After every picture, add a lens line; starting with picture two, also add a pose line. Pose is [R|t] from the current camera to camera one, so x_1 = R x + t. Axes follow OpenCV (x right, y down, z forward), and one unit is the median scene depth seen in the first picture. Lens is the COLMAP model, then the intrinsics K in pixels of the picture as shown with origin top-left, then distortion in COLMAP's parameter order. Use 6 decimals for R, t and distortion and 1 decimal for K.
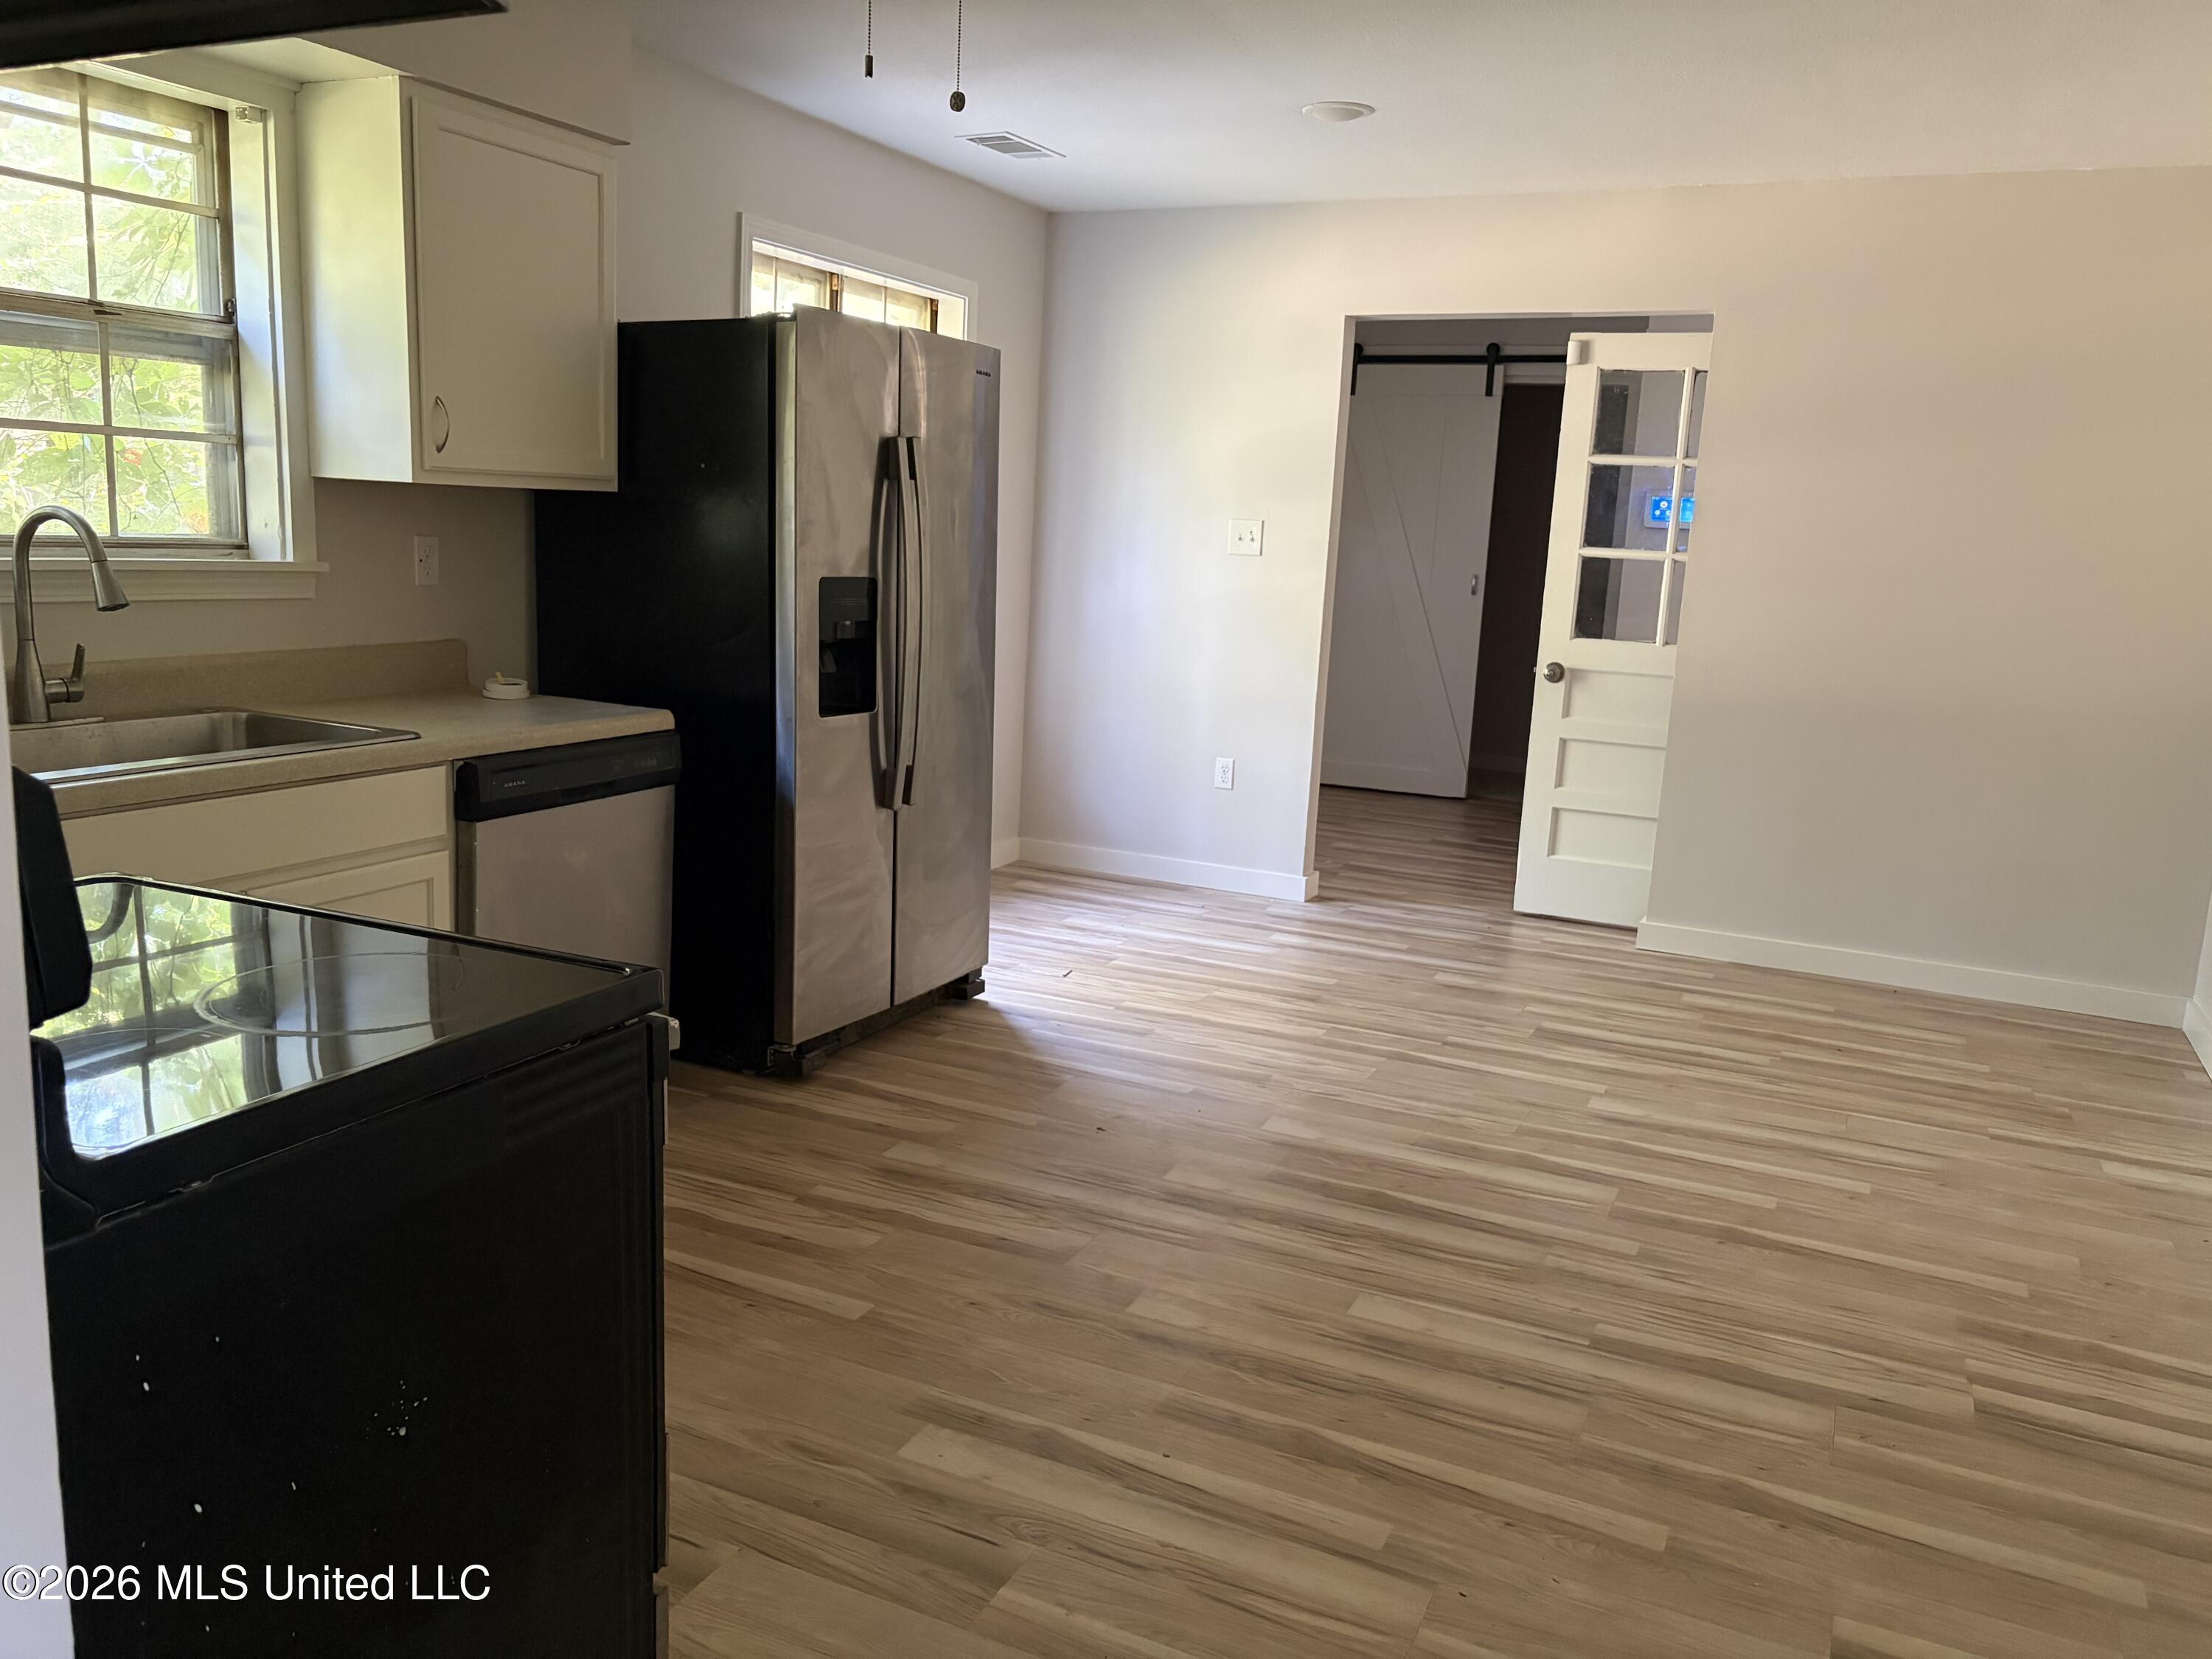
lens RADIAL K [[1639.7, 0, 1113.6], [0, 1639.7, 826.3], [0, 0, 1]] dist [0.018283, -0.003564]
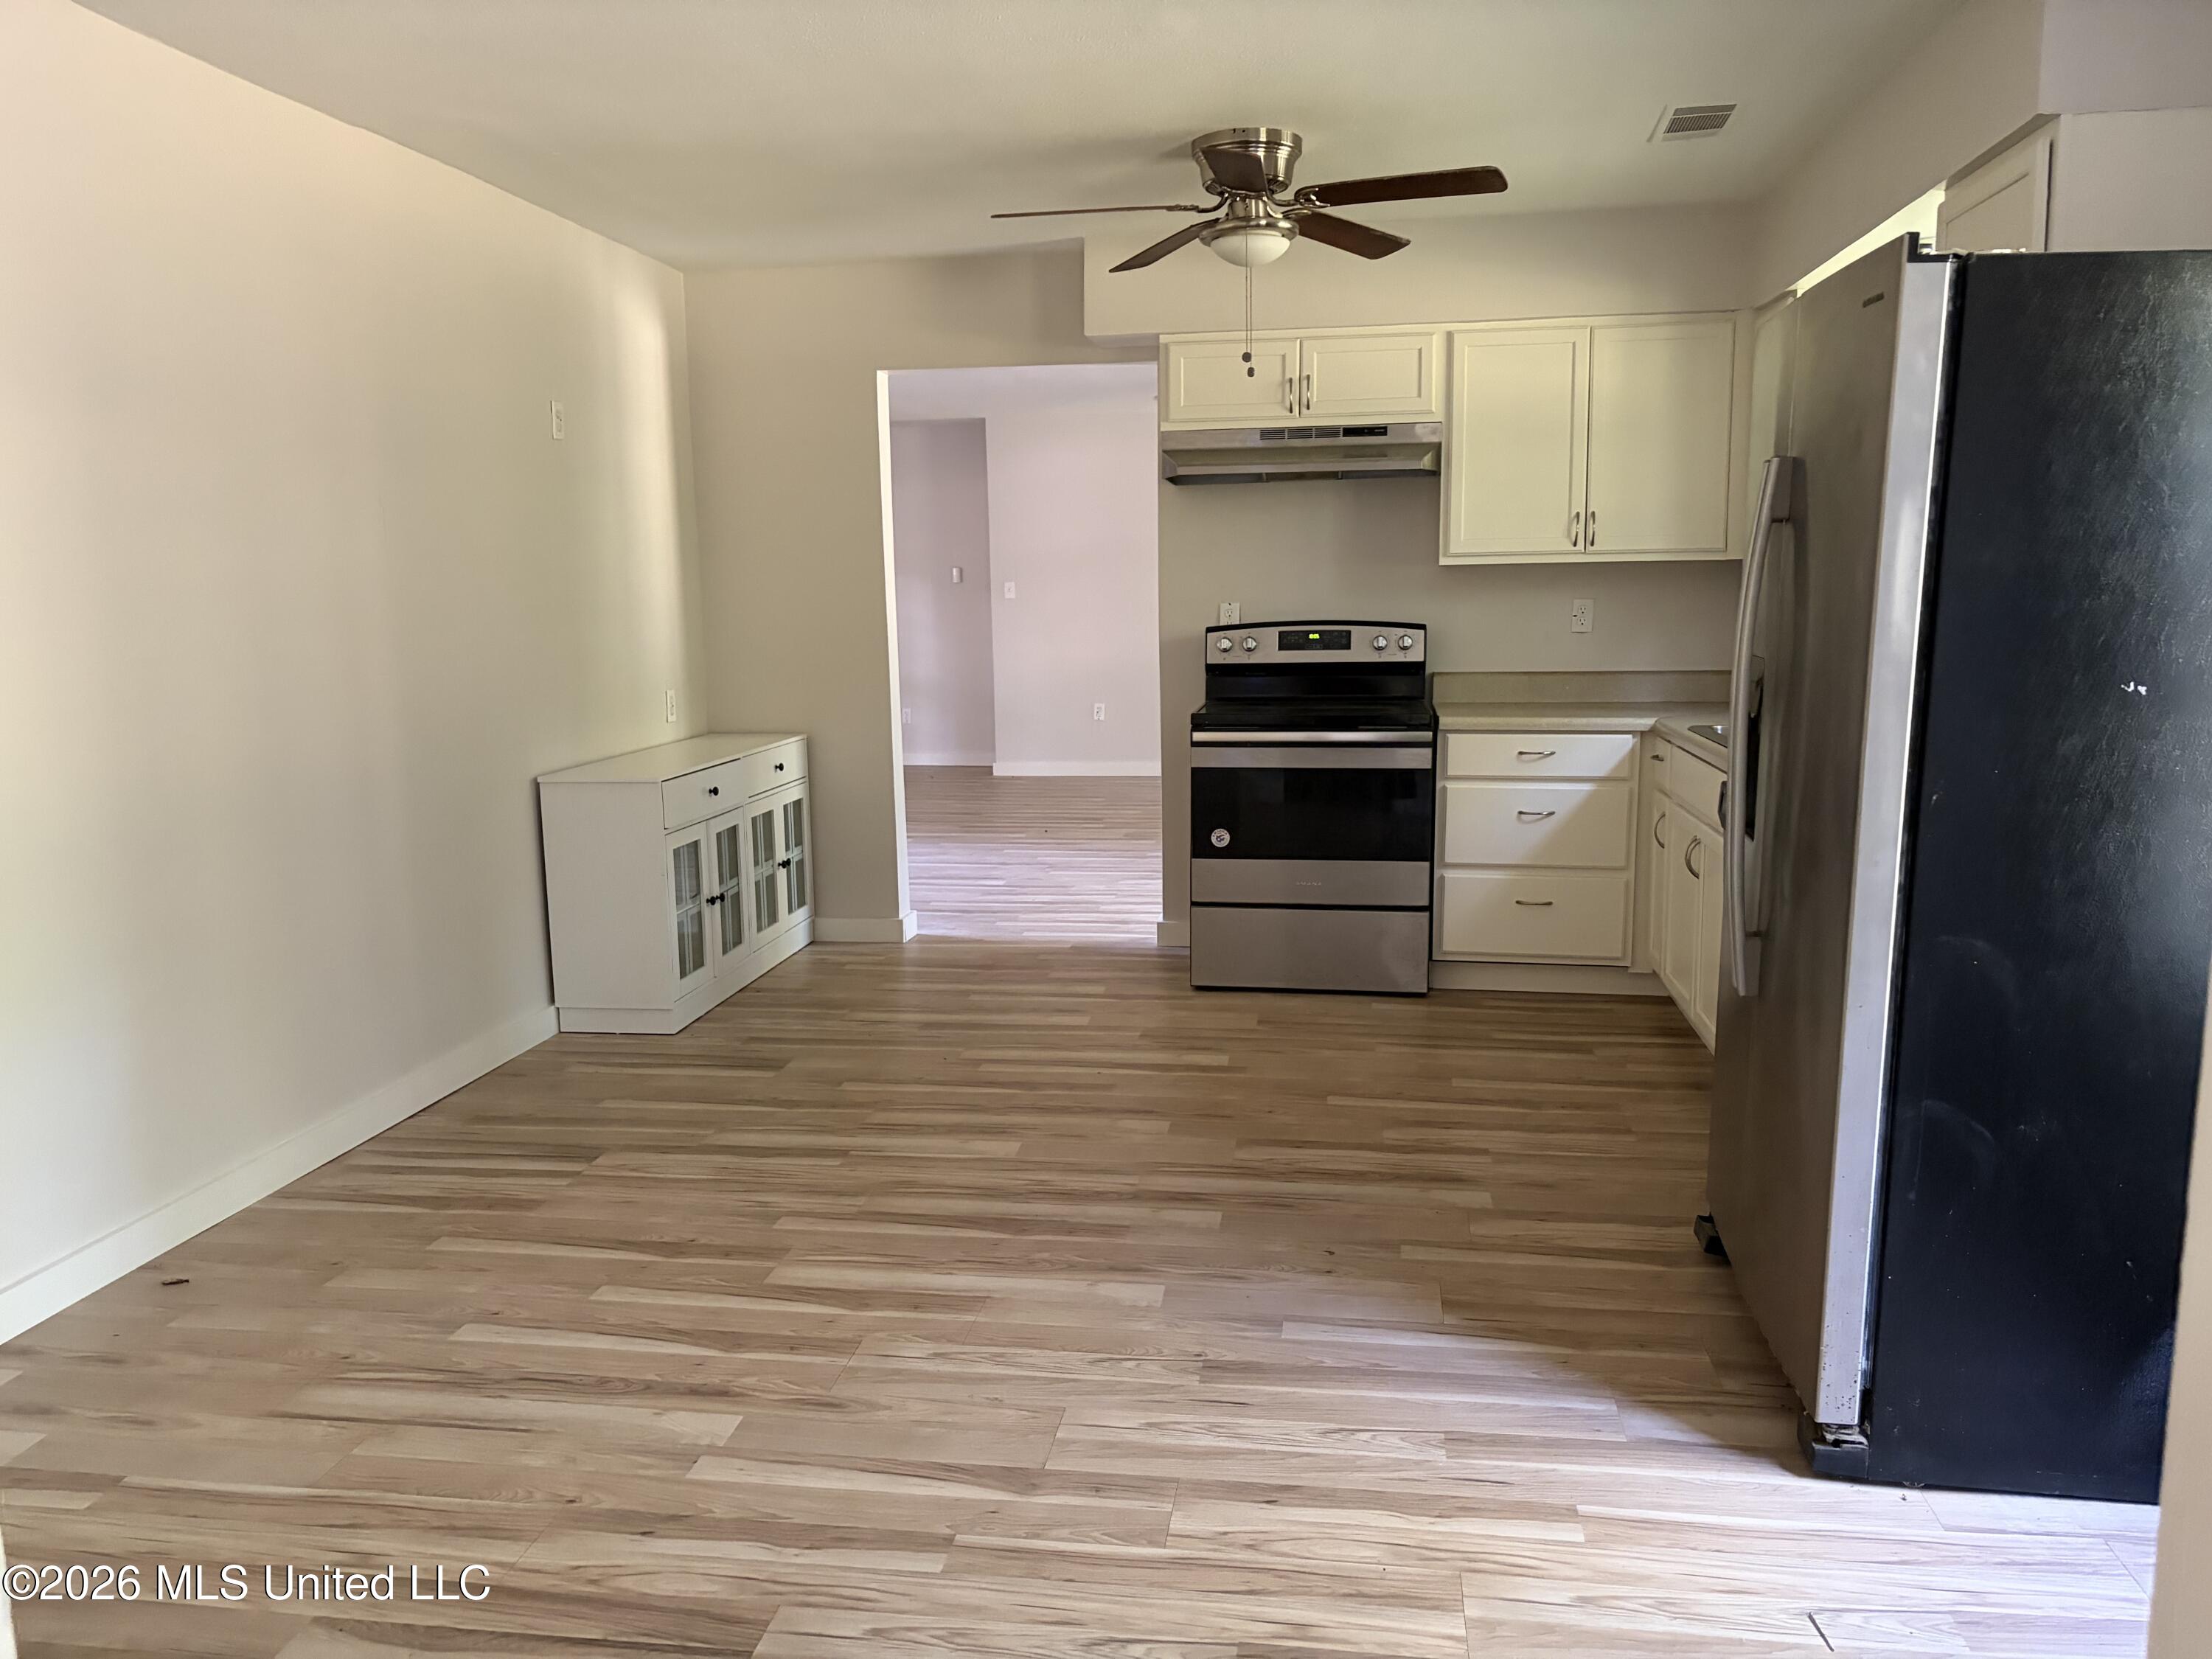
lens RADIAL K [[1639.7, 0, 1113.6], [0, 1639.7, 826.3], [0, 0, 1]] dist [0.018283, -0.003564]
pose [[-0.957123, 0.011324, -0.289461, 0.395657], [-0.083397, 0.946160, 0.312771, -0.334632], [0.277418, 0.323500, -0.904647, 1.860365]]
